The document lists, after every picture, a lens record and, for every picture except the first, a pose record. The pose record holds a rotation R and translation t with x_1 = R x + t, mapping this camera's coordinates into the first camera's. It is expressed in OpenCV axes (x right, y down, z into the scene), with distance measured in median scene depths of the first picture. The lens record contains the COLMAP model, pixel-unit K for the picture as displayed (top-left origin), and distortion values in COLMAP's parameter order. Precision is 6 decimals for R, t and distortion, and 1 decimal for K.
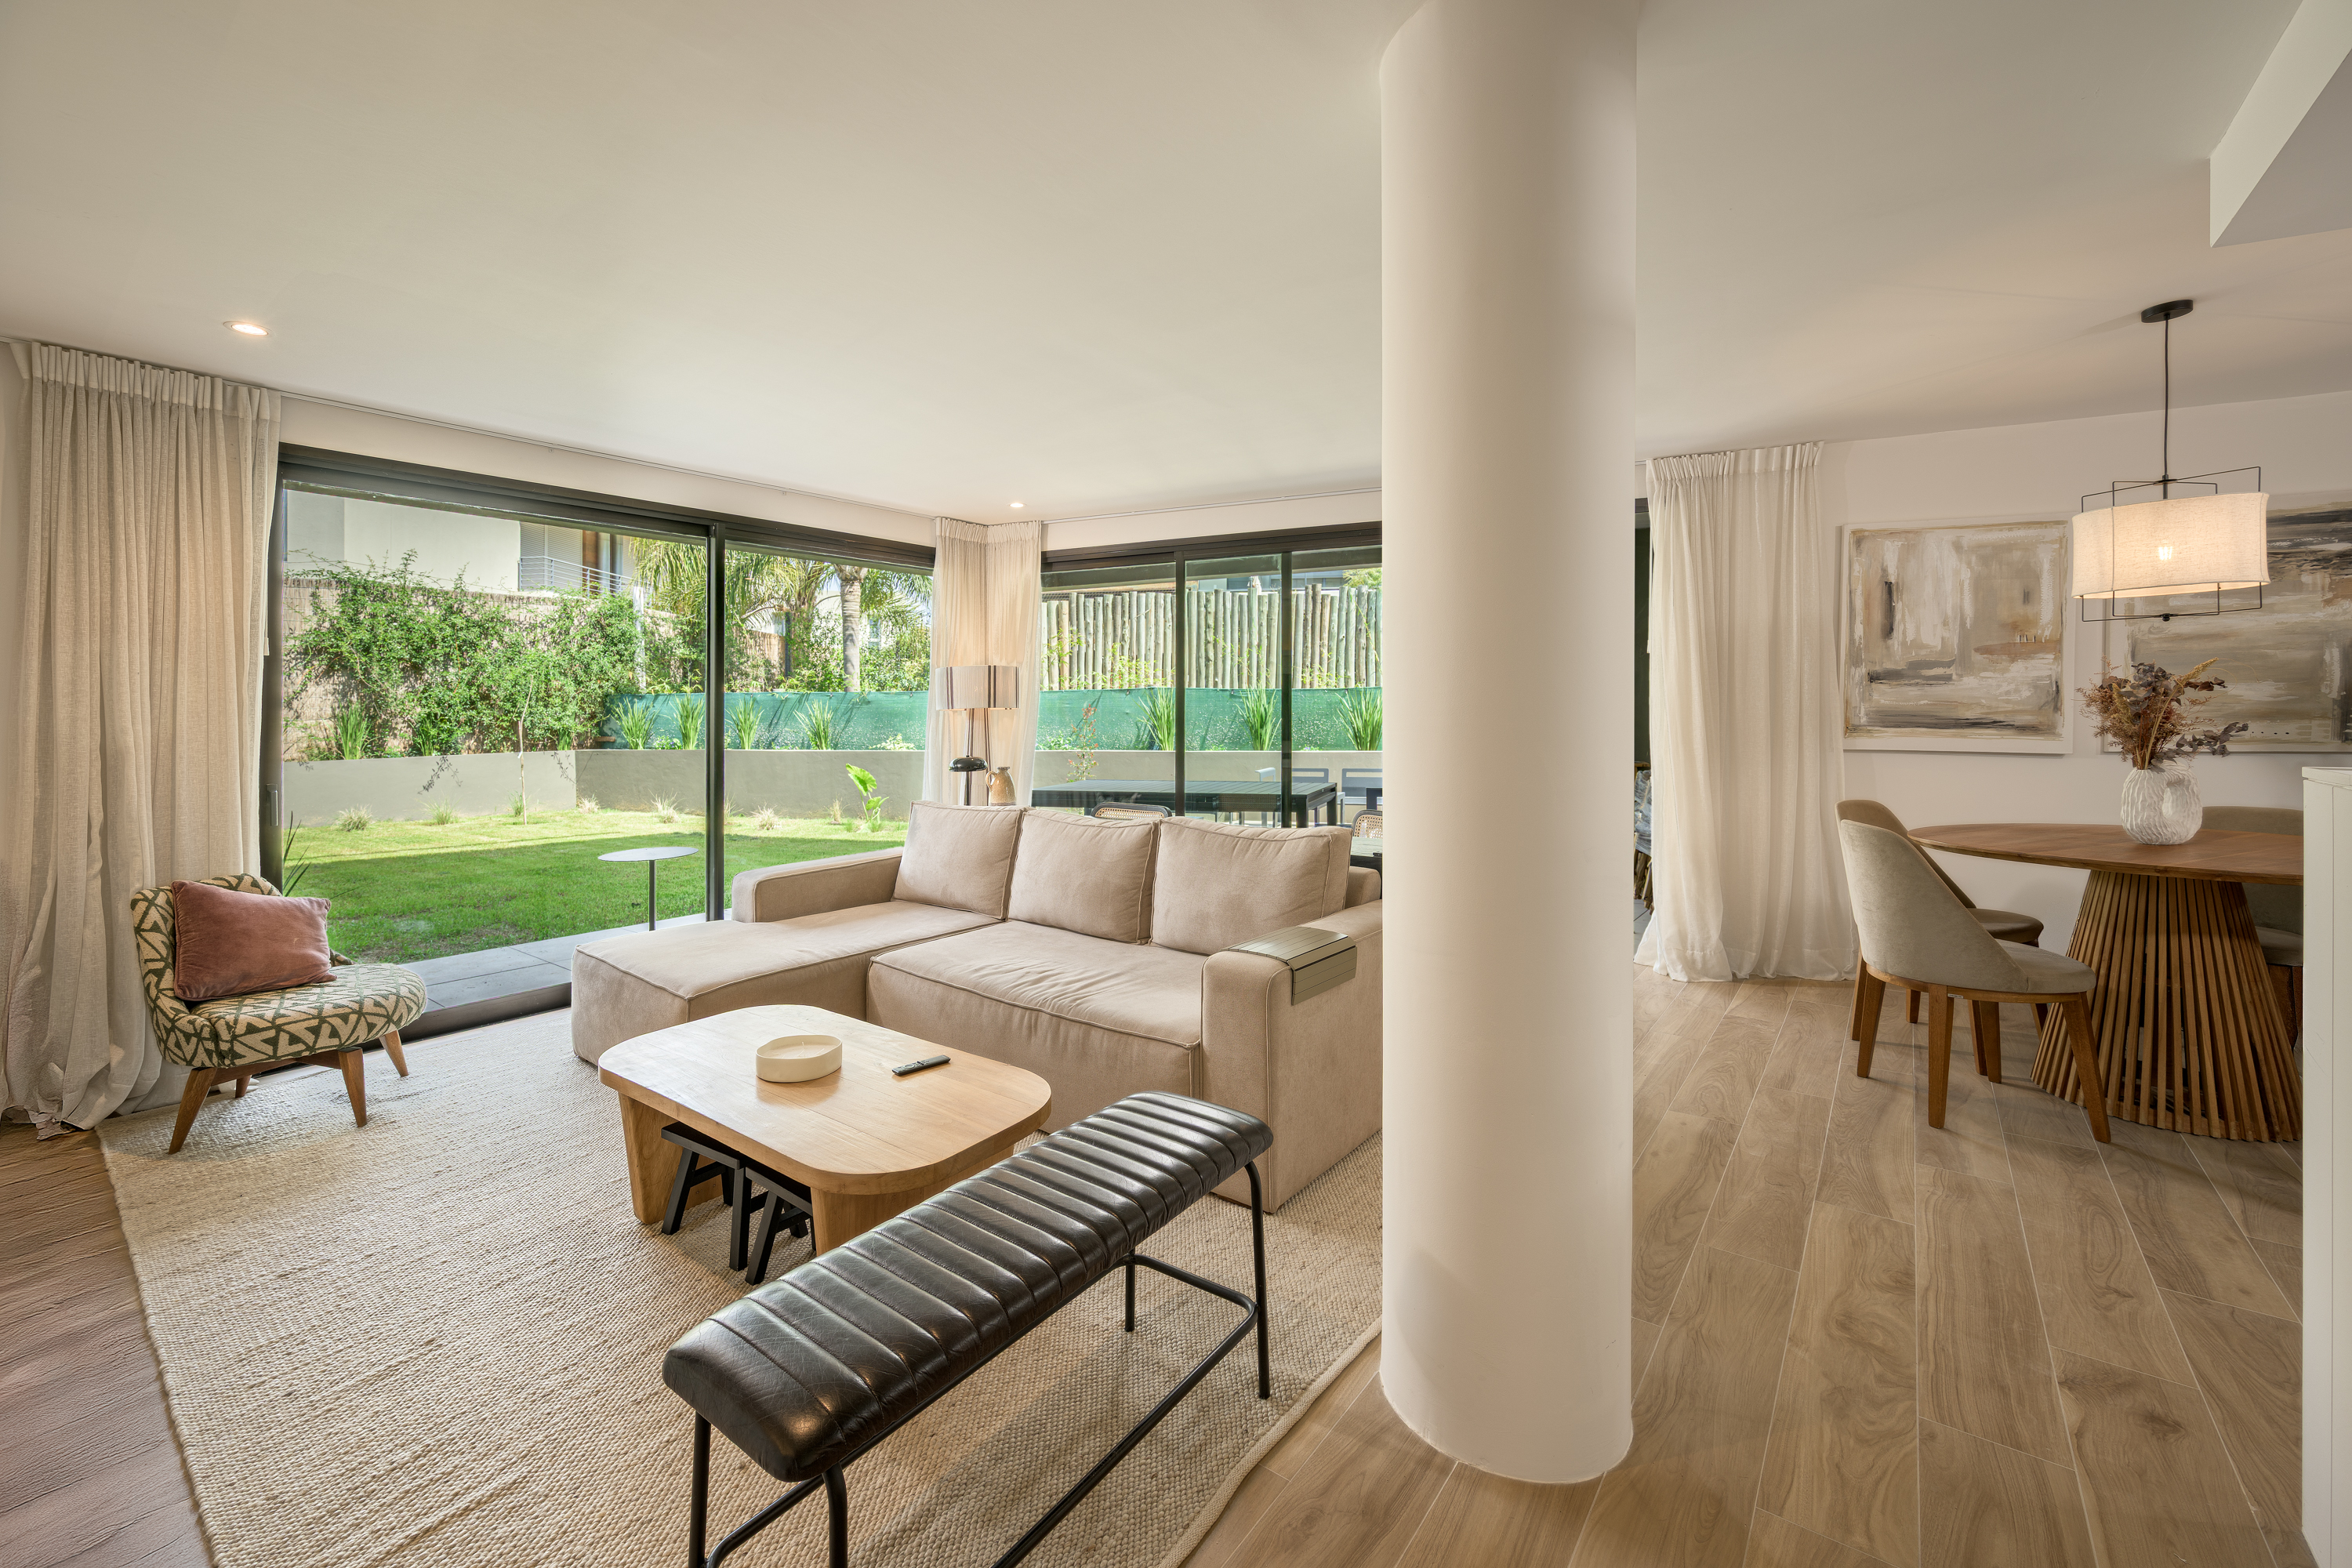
lens RADIAL K [[901.6, 0, 1176.8], [0, 901.6, 717.5], [0, 0, 1]] dist [-0.002006, -0.000236]
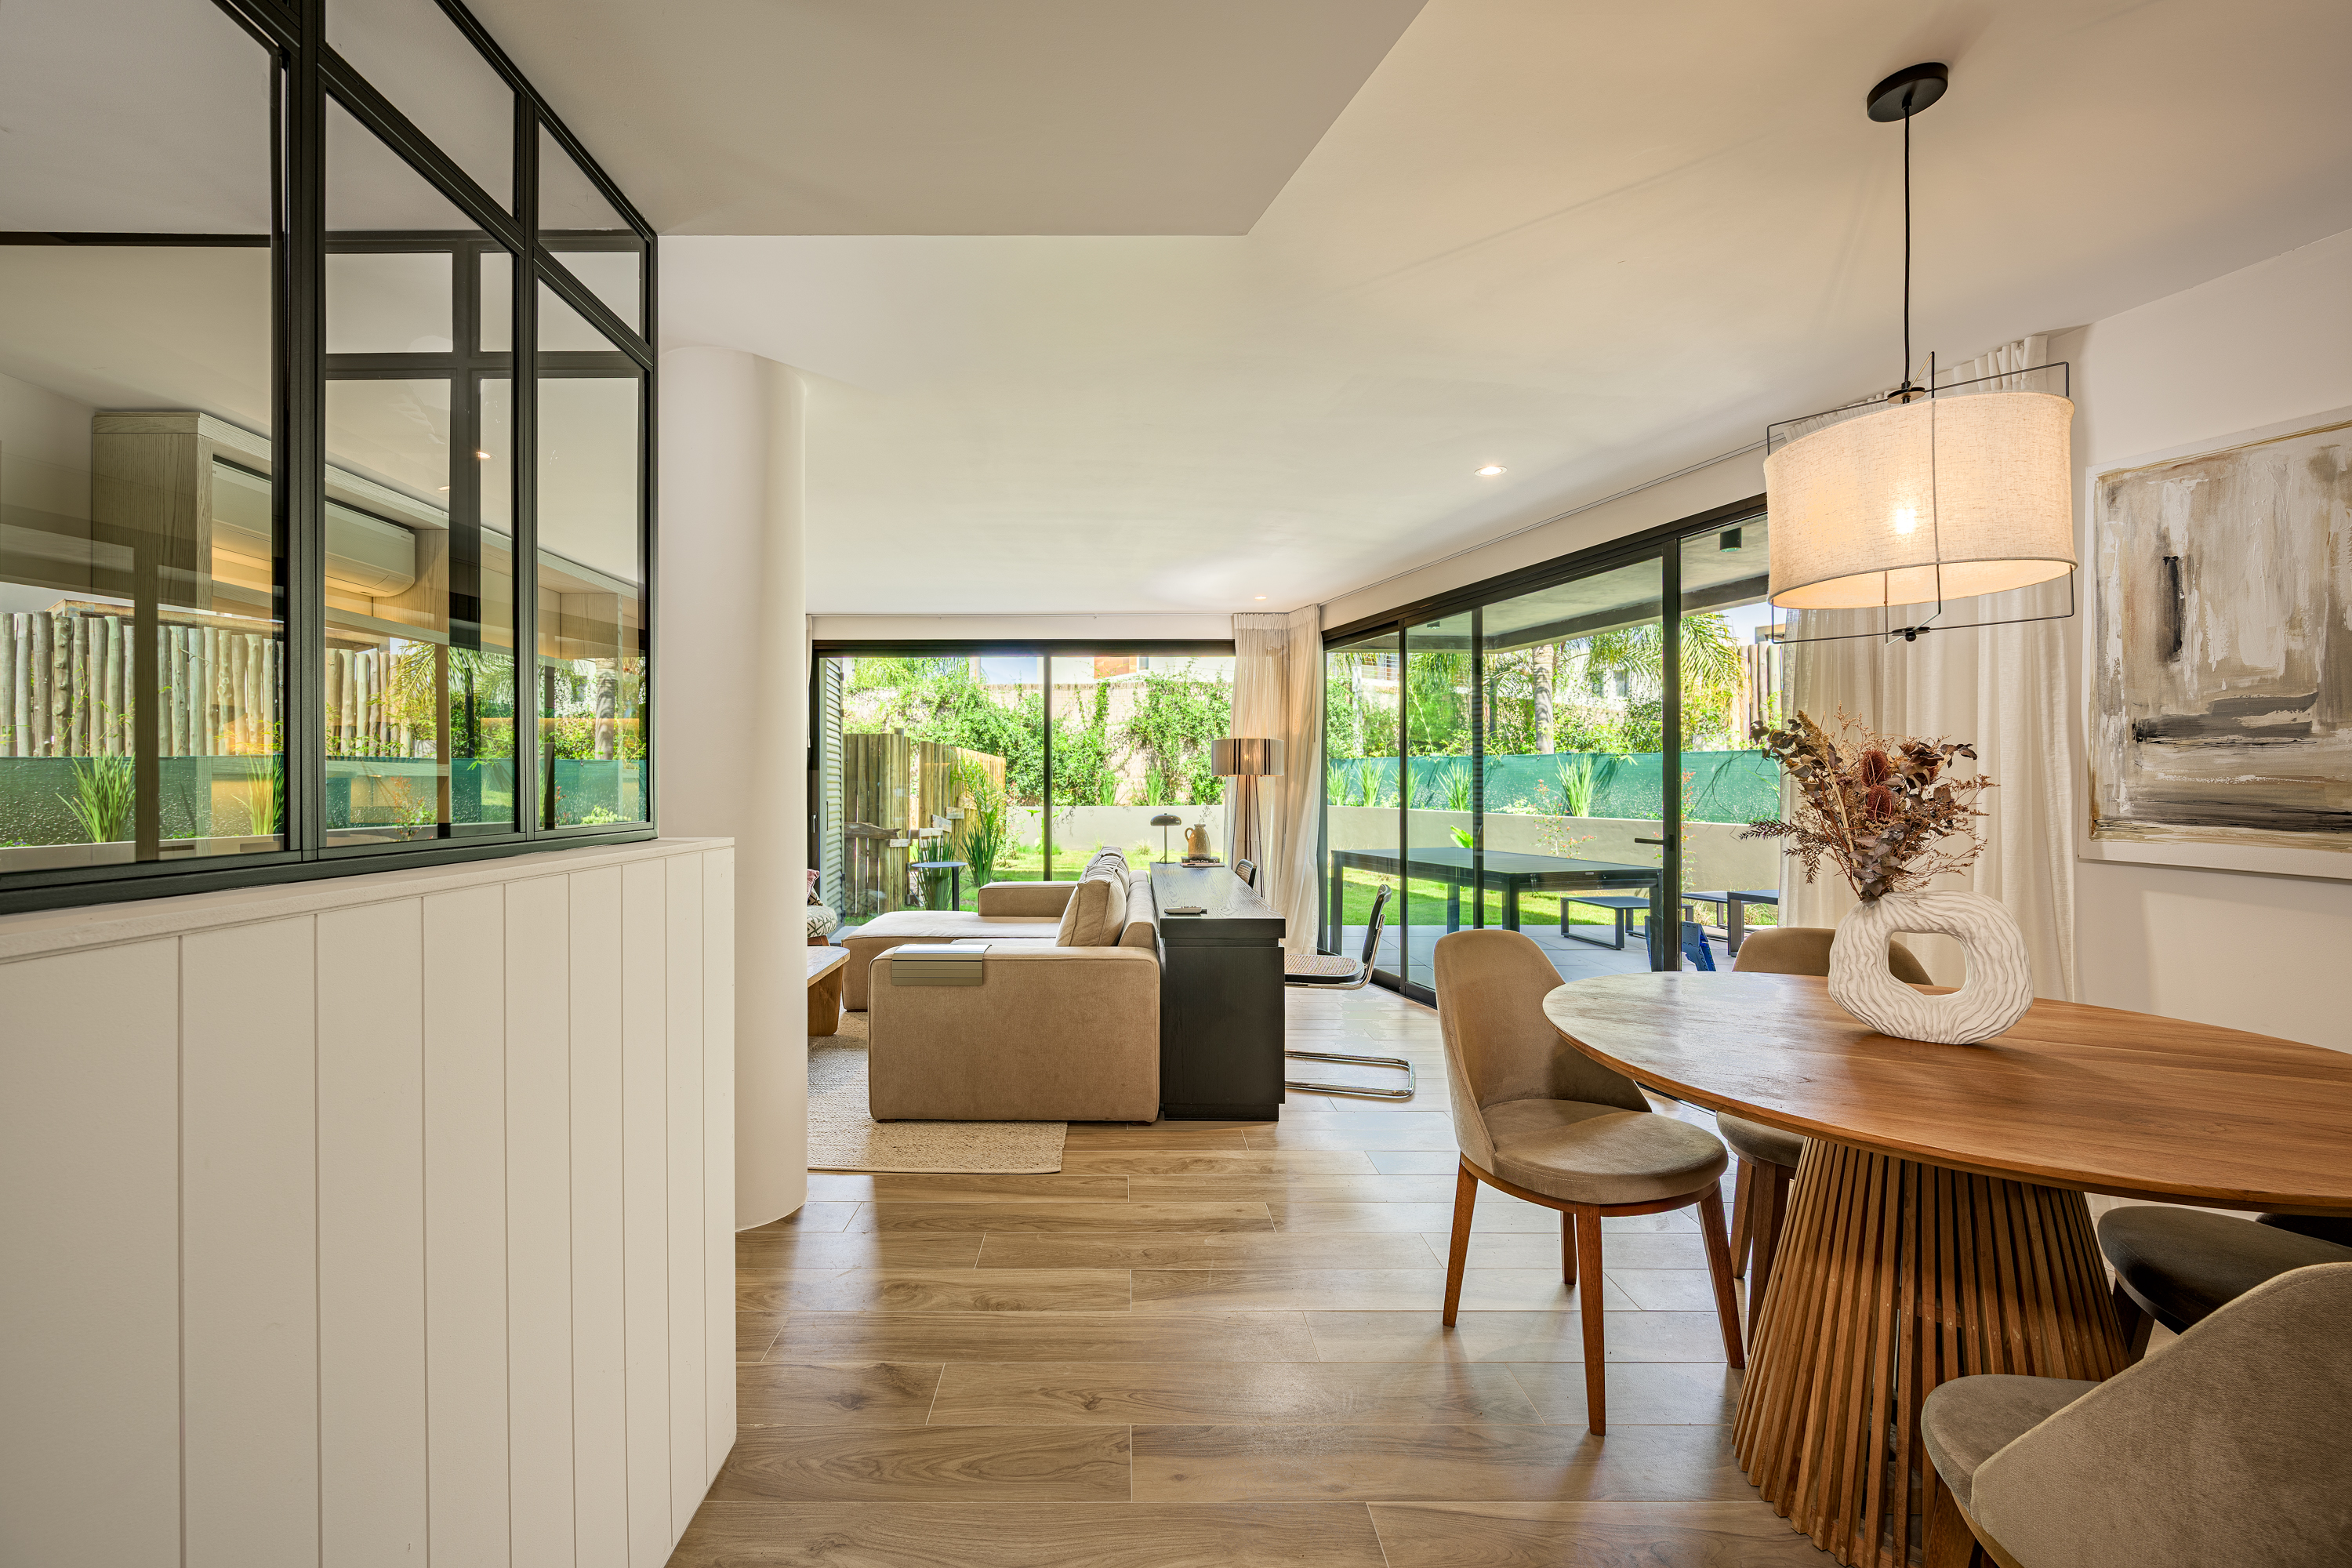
lens RADIAL K [[913.7, 0, 1176.0], [0, 913.7, 784.0], [0, 0, 1]] dist [-0.000391, -0.000194]
pose [[0.669267, 0.012507, -0.742917, 0.797827], [-0.007345, 0.999921, 0.010217, -0.014264], [0.742986, -0.001381, 0.669306, 0.181074]]
